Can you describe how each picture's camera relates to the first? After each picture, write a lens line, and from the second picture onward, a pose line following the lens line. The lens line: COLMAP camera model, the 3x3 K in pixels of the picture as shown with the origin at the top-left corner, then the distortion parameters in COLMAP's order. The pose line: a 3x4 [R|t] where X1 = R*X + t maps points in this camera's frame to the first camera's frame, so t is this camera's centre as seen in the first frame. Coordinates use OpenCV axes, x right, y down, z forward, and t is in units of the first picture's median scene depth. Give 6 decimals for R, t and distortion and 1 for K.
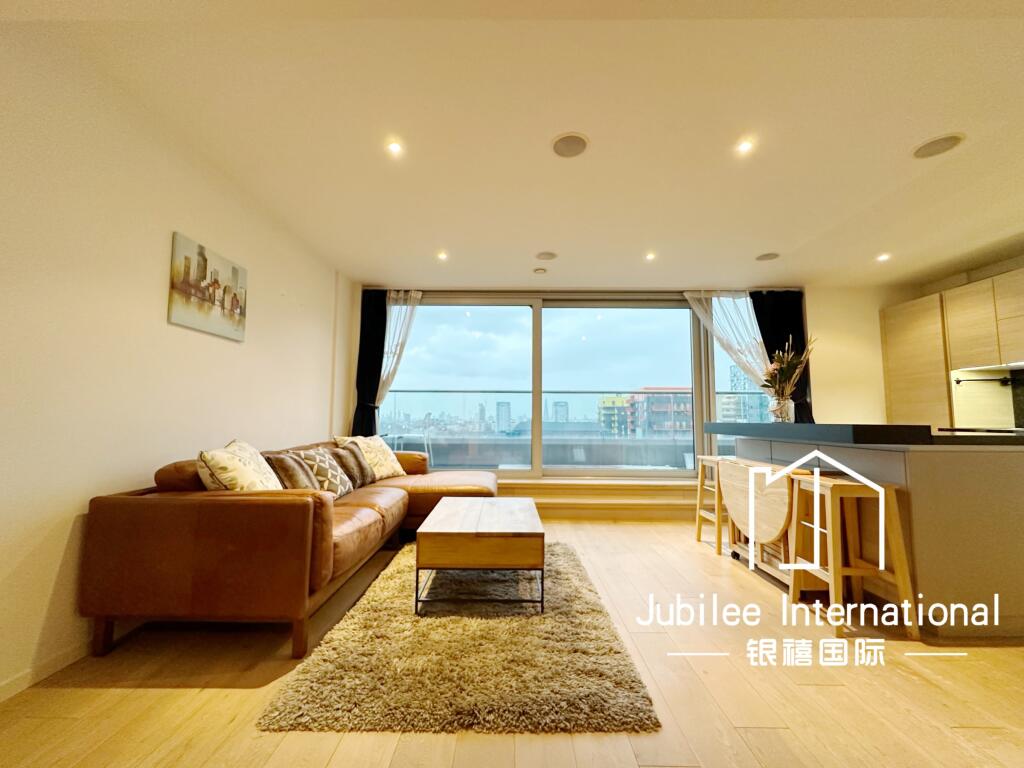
lens RADIAL K [[412.8, 0, 512.0], [0, 412.8, 384.0], [0, 0, 1]] dist [-0.005548, 0.000328]
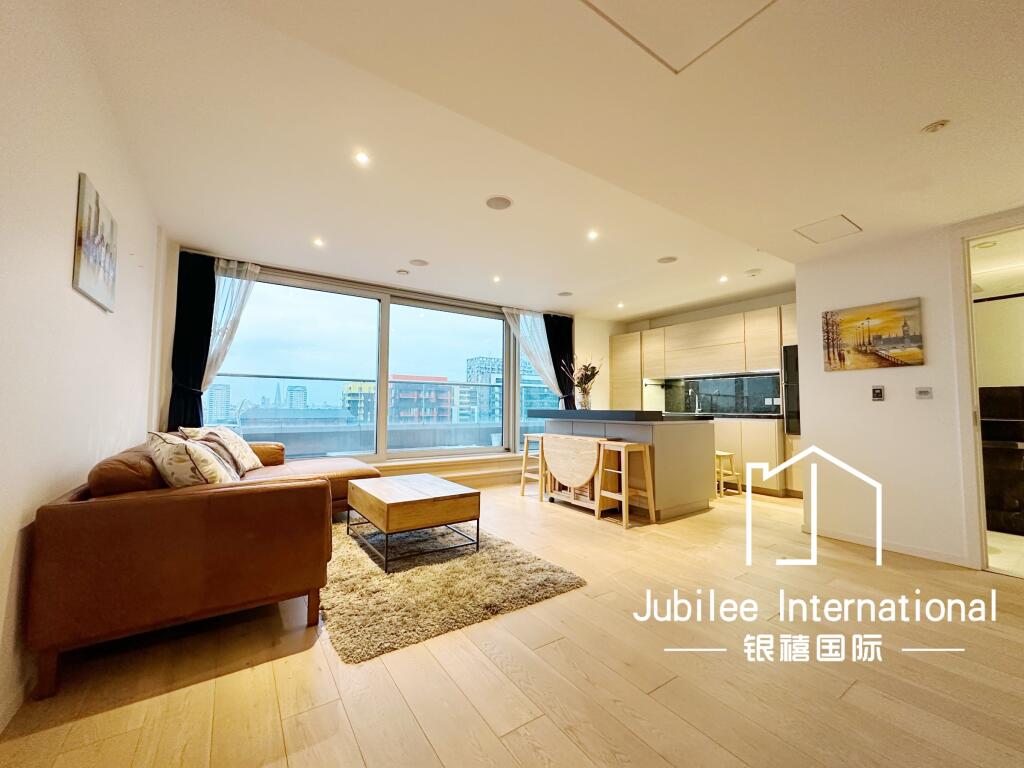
lens RADIAL K [[412.8, 0, 512.0], [0, 412.8, 384.0], [0, 0, 1]] dist [-0.005548, 0.000328]
pose [[0.819234, 0.031354, 0.572602, -0.368257], [-0.049632, 0.998634, 0.016327, -0.011538], [-0.571308, -0.041795, 0.819671, -0.090441]]
